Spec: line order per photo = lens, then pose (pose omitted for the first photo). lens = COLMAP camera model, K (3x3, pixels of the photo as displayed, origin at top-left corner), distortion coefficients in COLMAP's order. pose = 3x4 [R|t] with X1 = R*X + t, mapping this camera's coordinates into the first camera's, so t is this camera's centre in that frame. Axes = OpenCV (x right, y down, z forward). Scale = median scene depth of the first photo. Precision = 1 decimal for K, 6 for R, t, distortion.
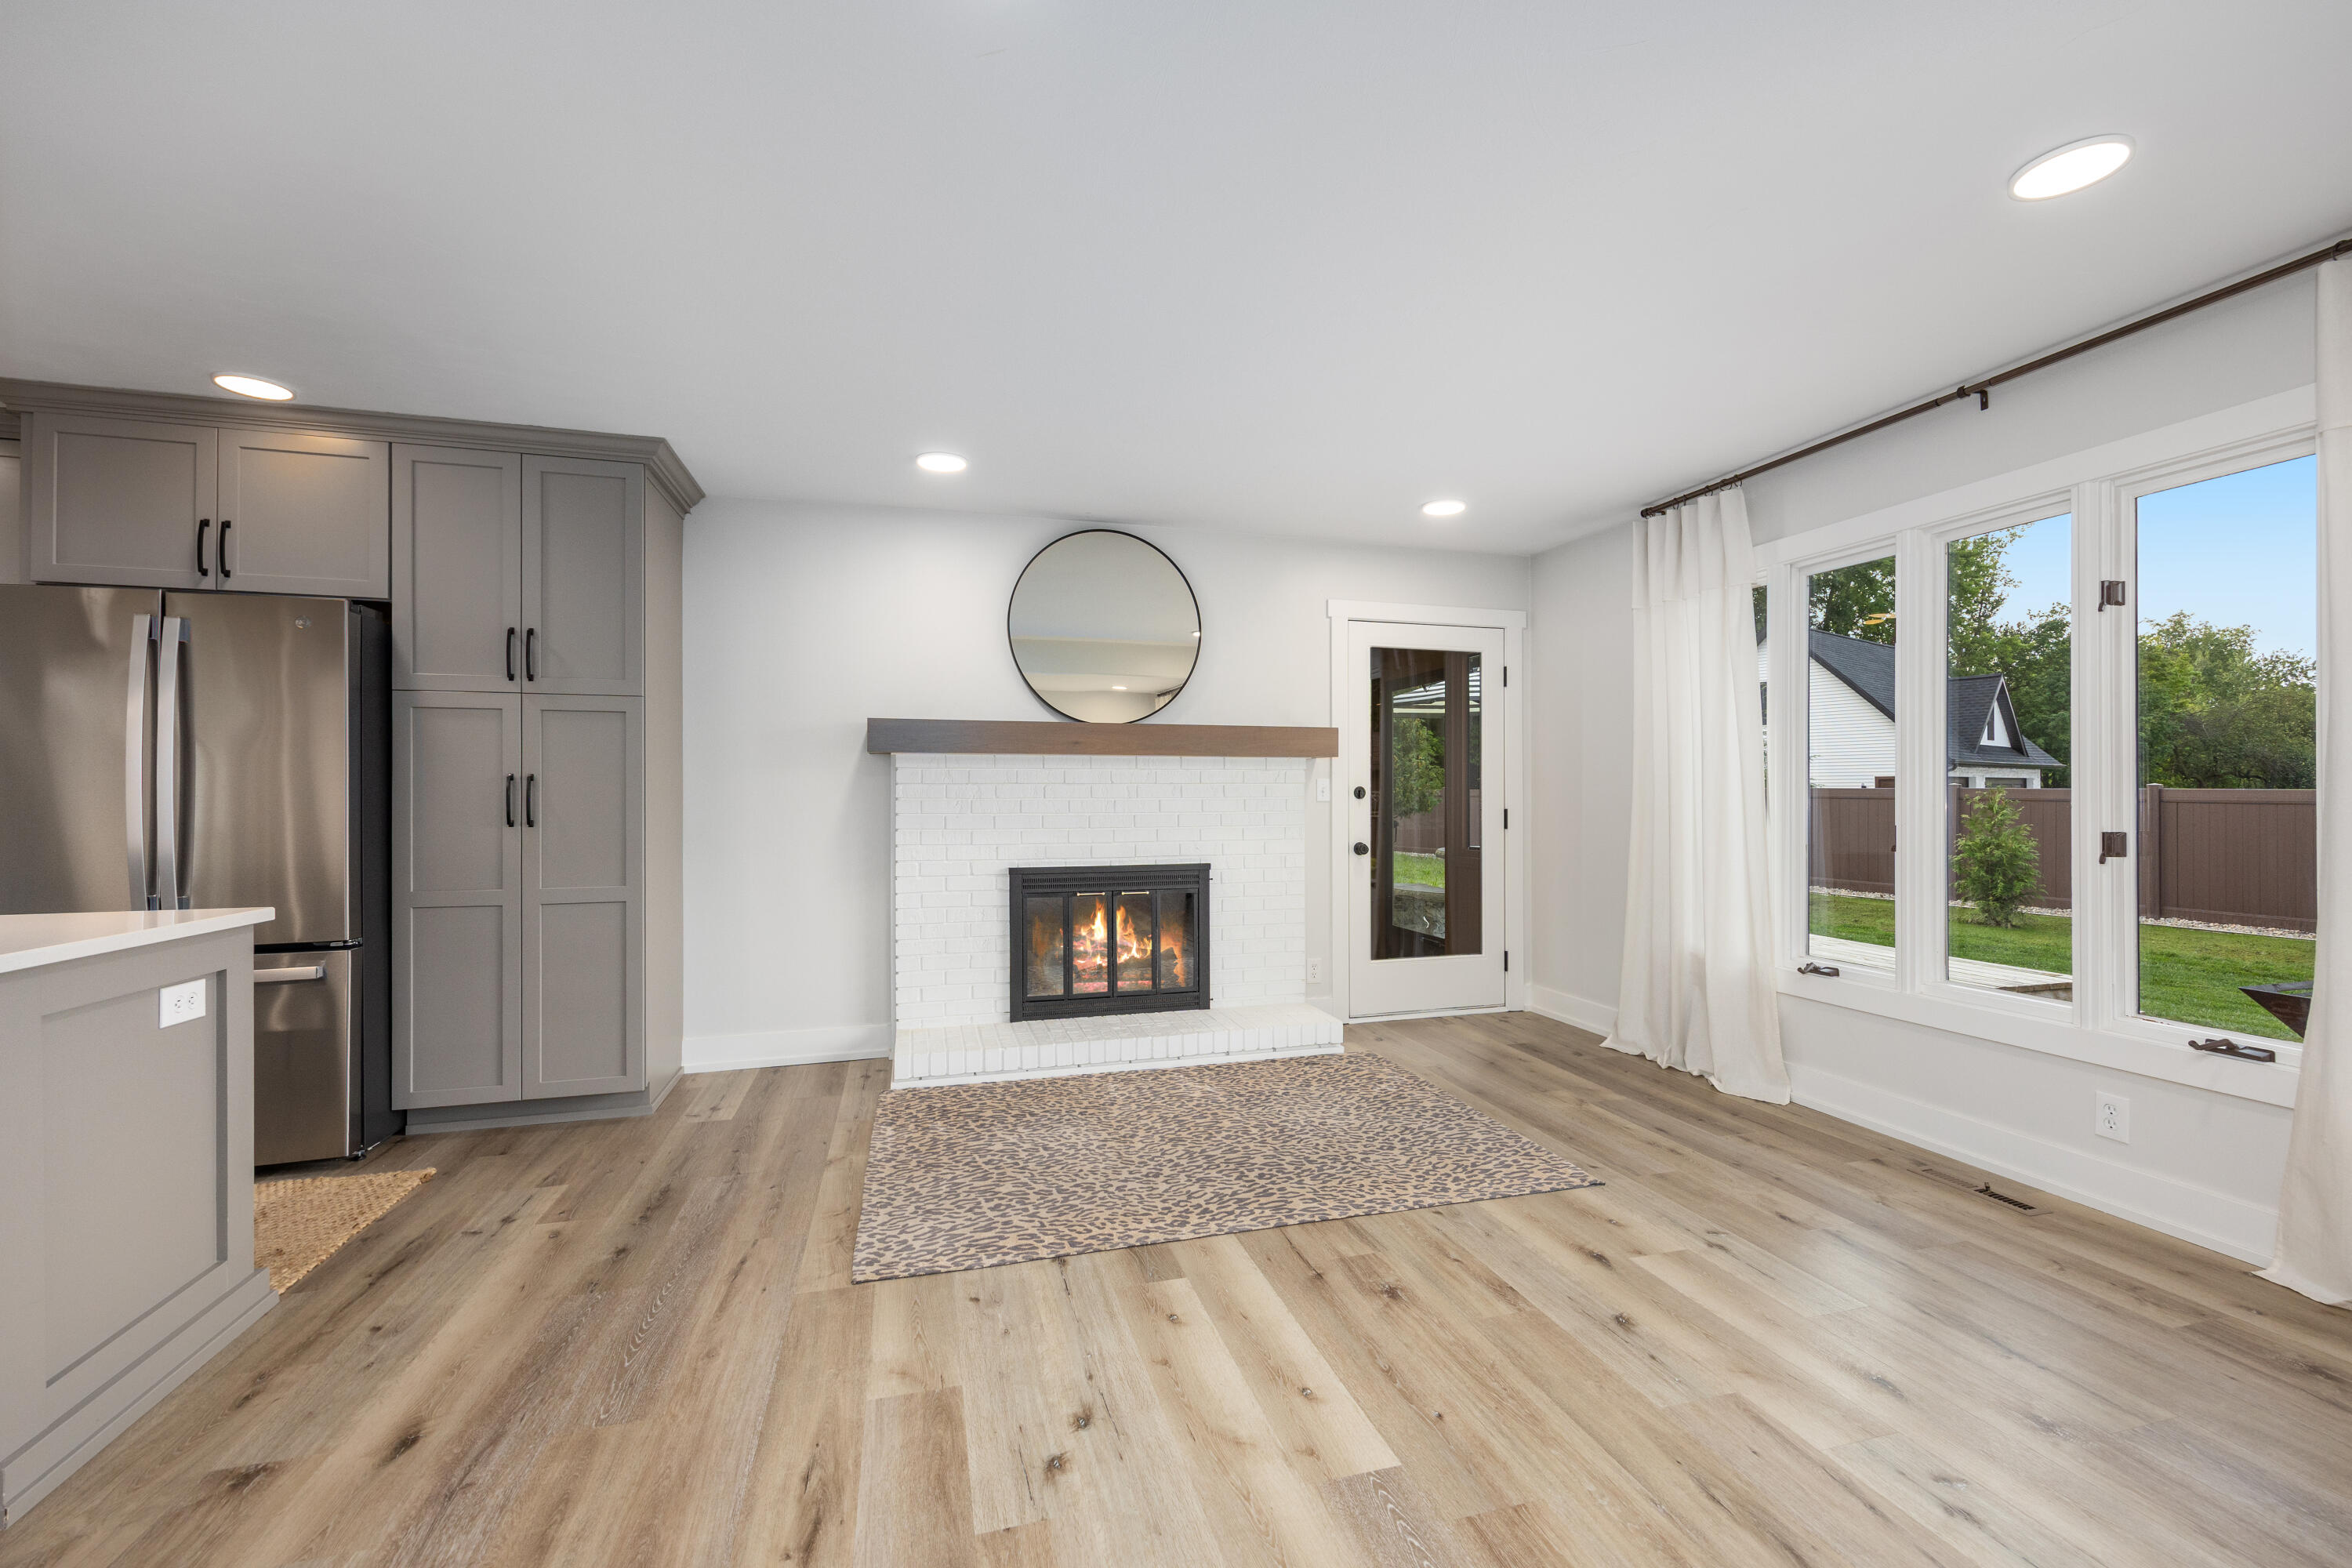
lens RADIAL K [[956.1, 0, 1181.2], [0, 956.1, 791.0], [0, 0, 1]] dist [-0.000546, 0.000512]
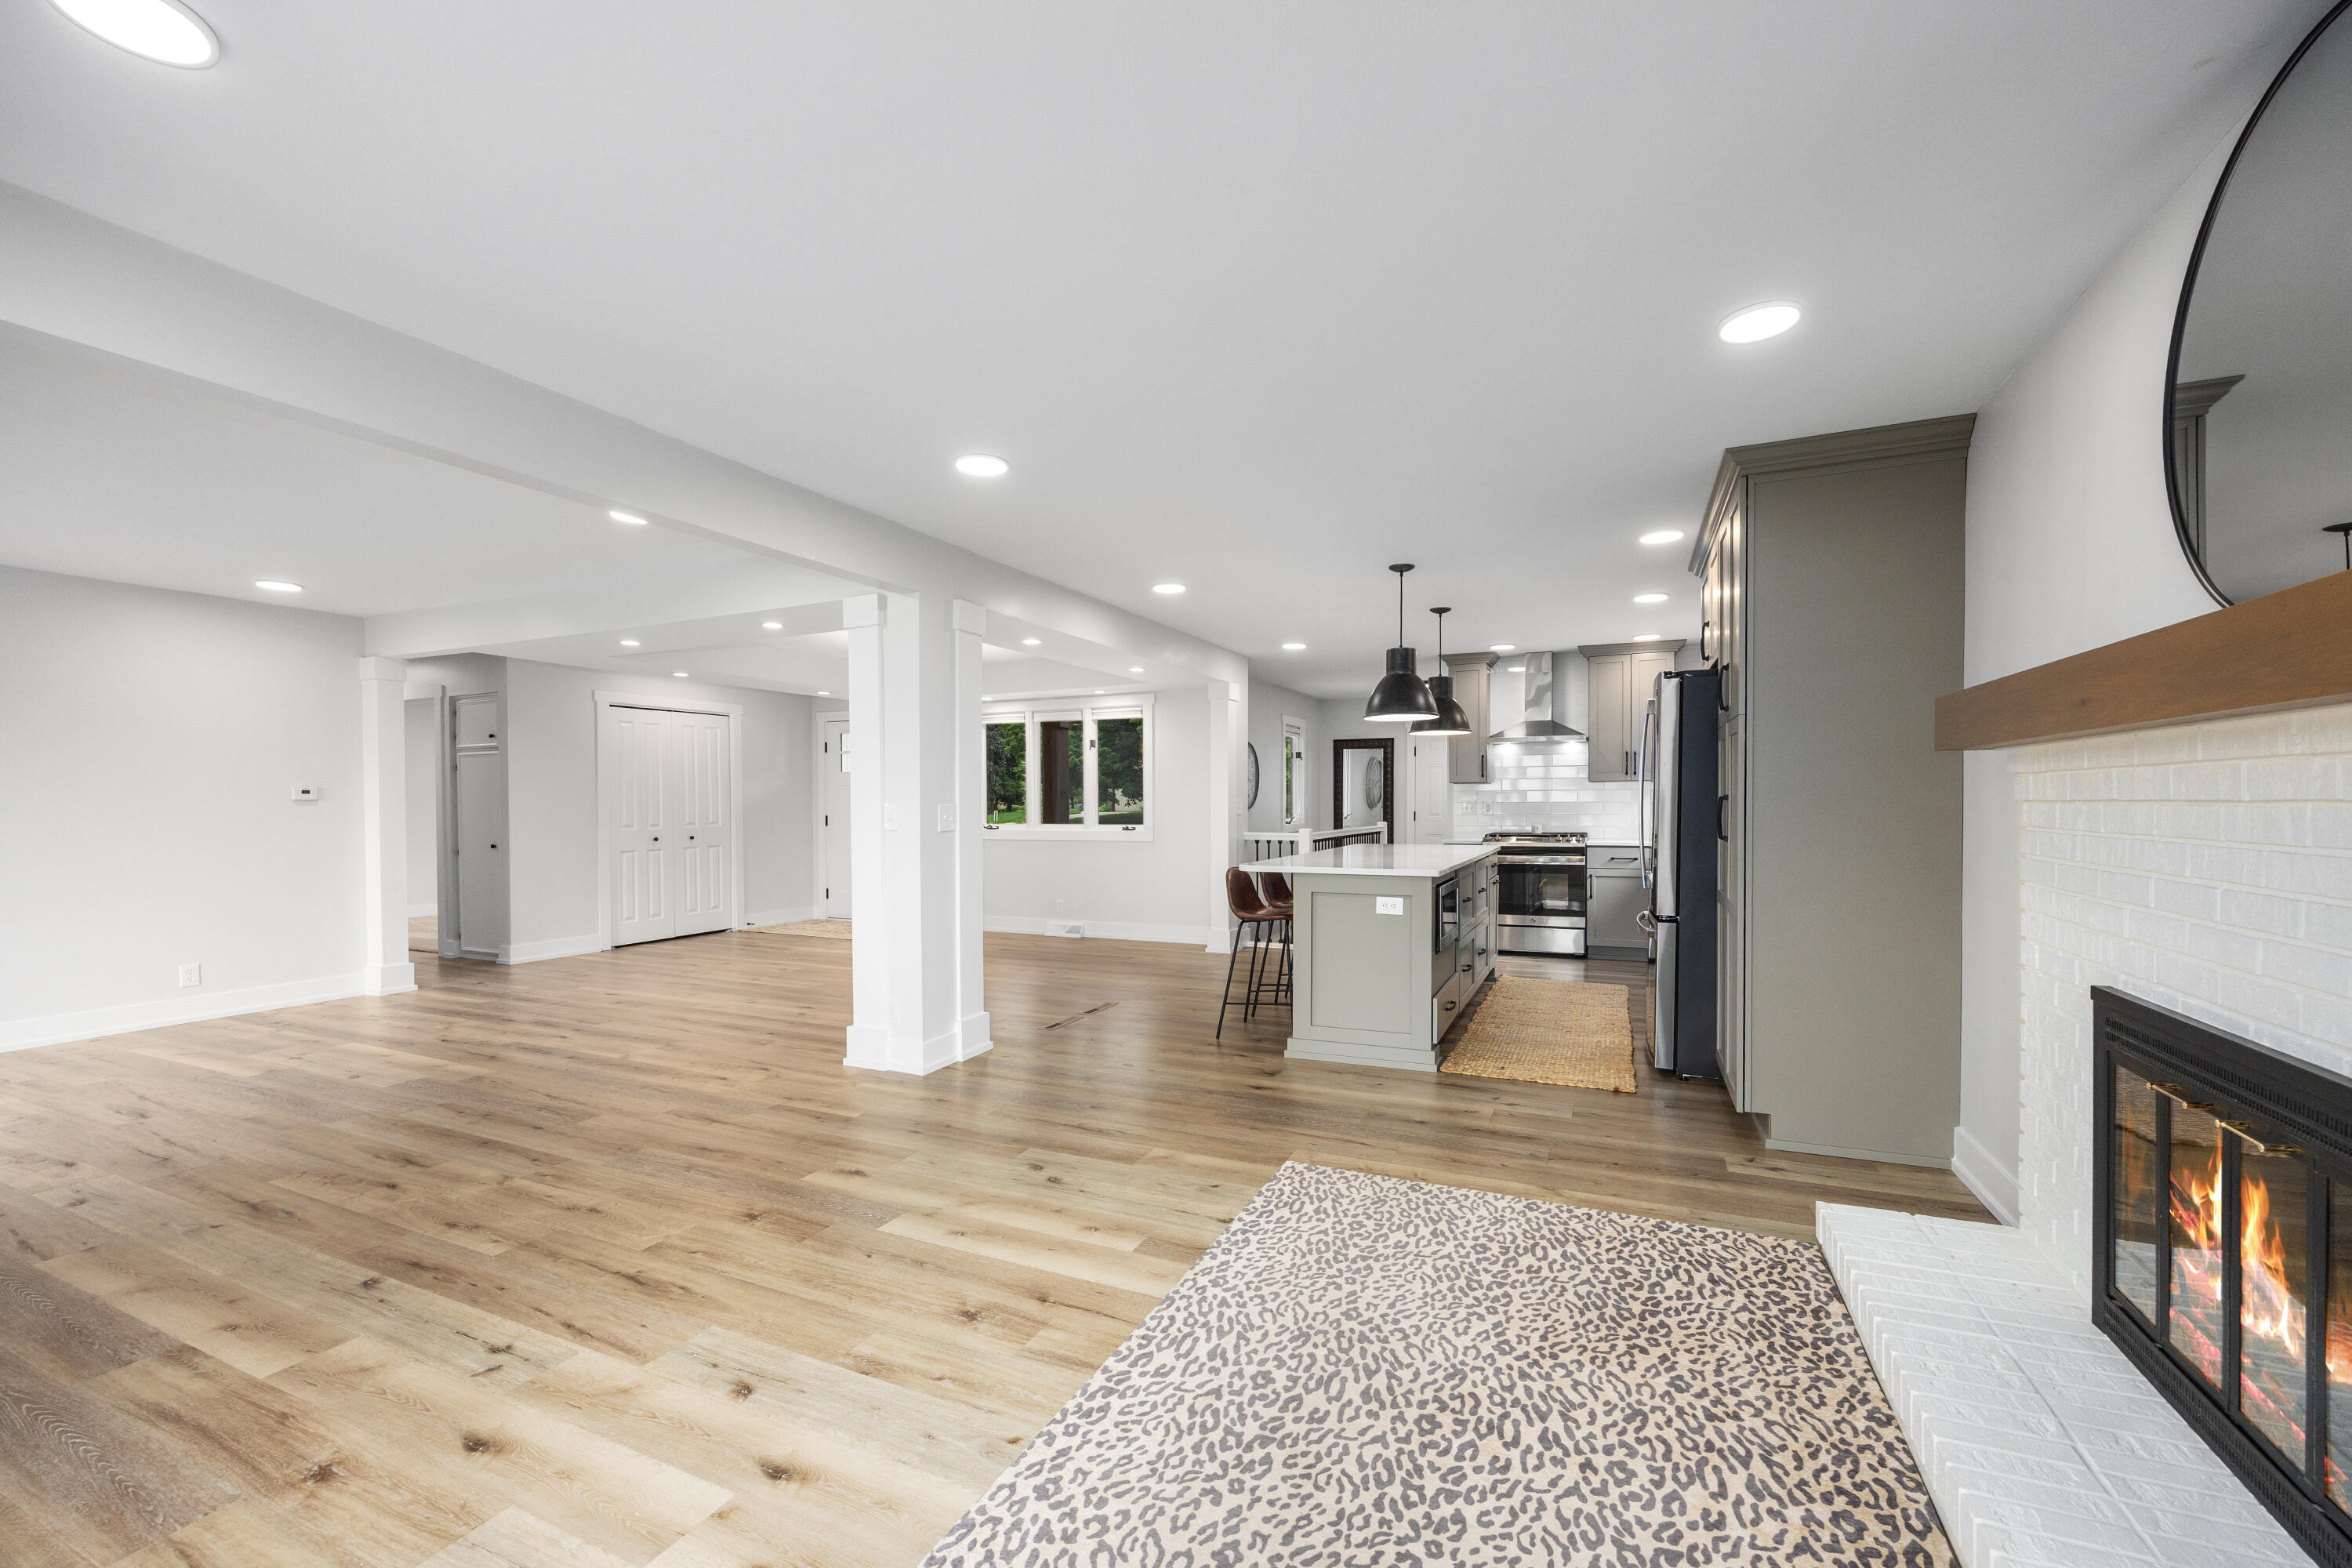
lens RADIAL K [[956.1, 0, 1180.5], [0, 956.1, 798.6], [0, 0, 1]] dist [-0.000546, 0.000512]
pose [[-0.646127, 0.006726, -0.763200, 0.599407], [0.011838, 0.999929, -0.001210, -0.015262], [0.763138, -0.009817, -0.646161, 1.295668]]
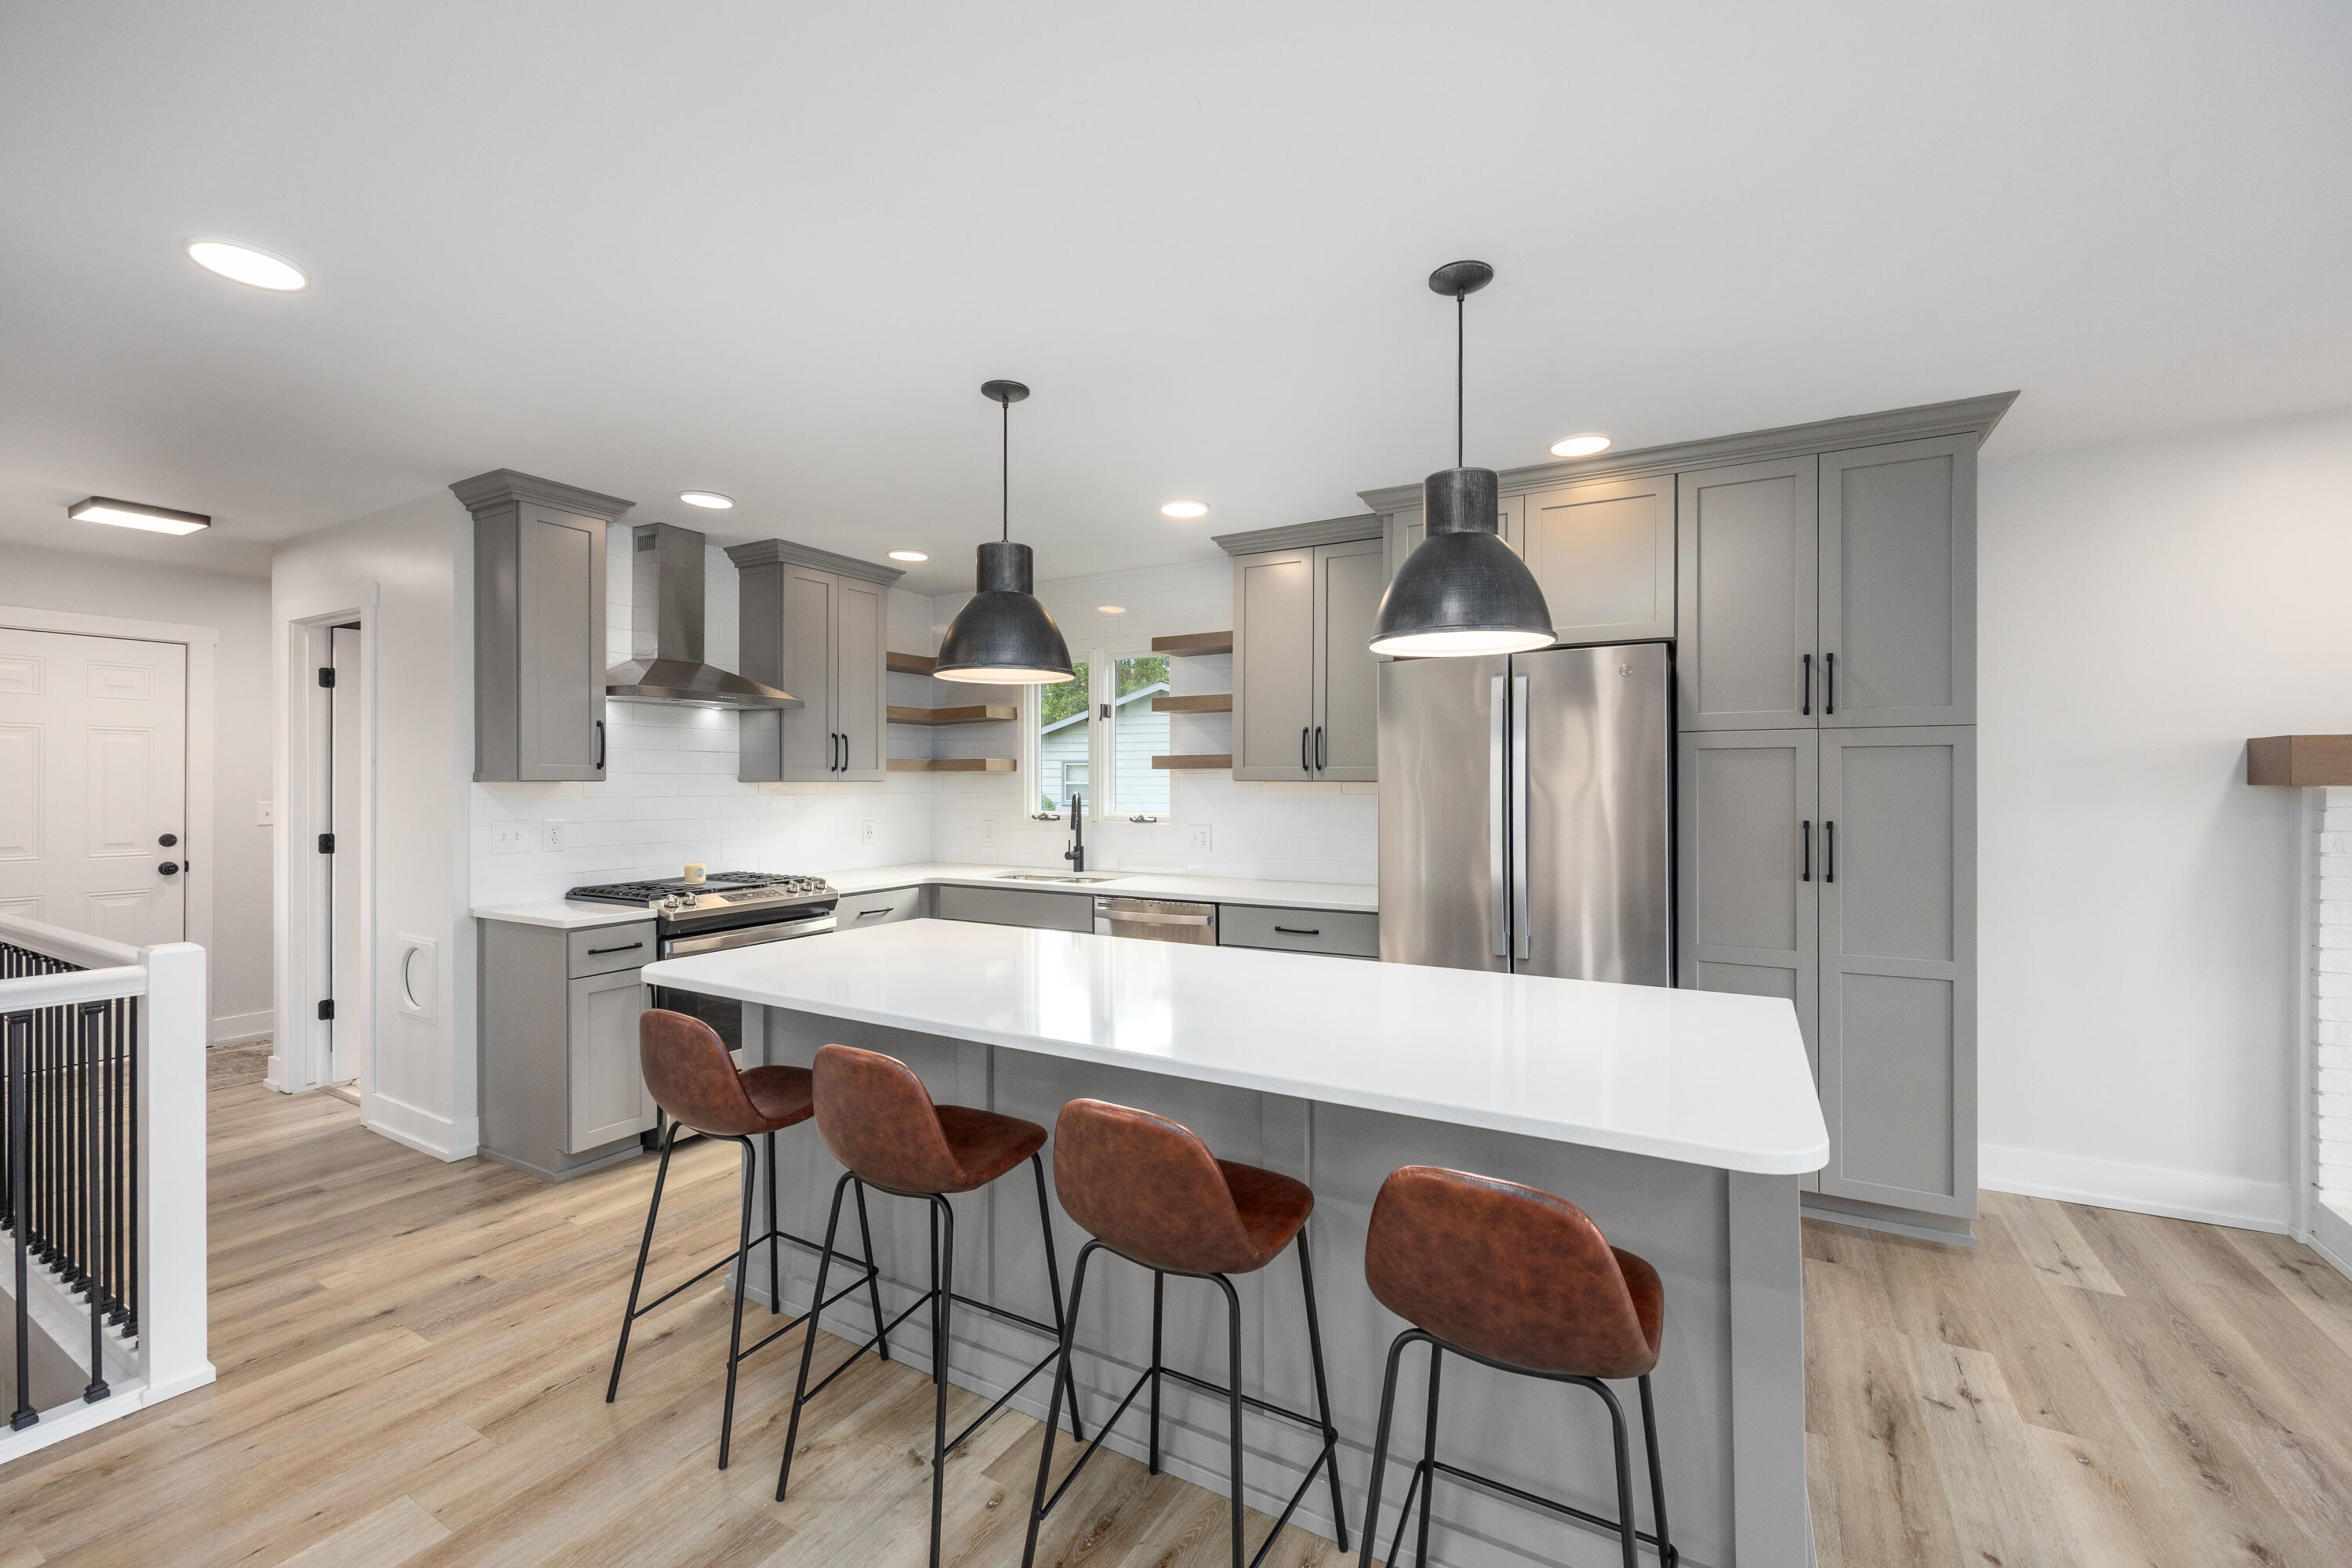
lens RADIAL K [[956.1, 0, 1189.7], [0, 956.1, 781.2], [0, 0, 1]] dist [-0.000546, 0.000512]
pose [[0.709235, -0.002707, -0.704967, -0.501943], [0.004321, 0.999991, 0.000508, -0.059500], [0.704959, -0.003406, 0.709240, -0.025883]]
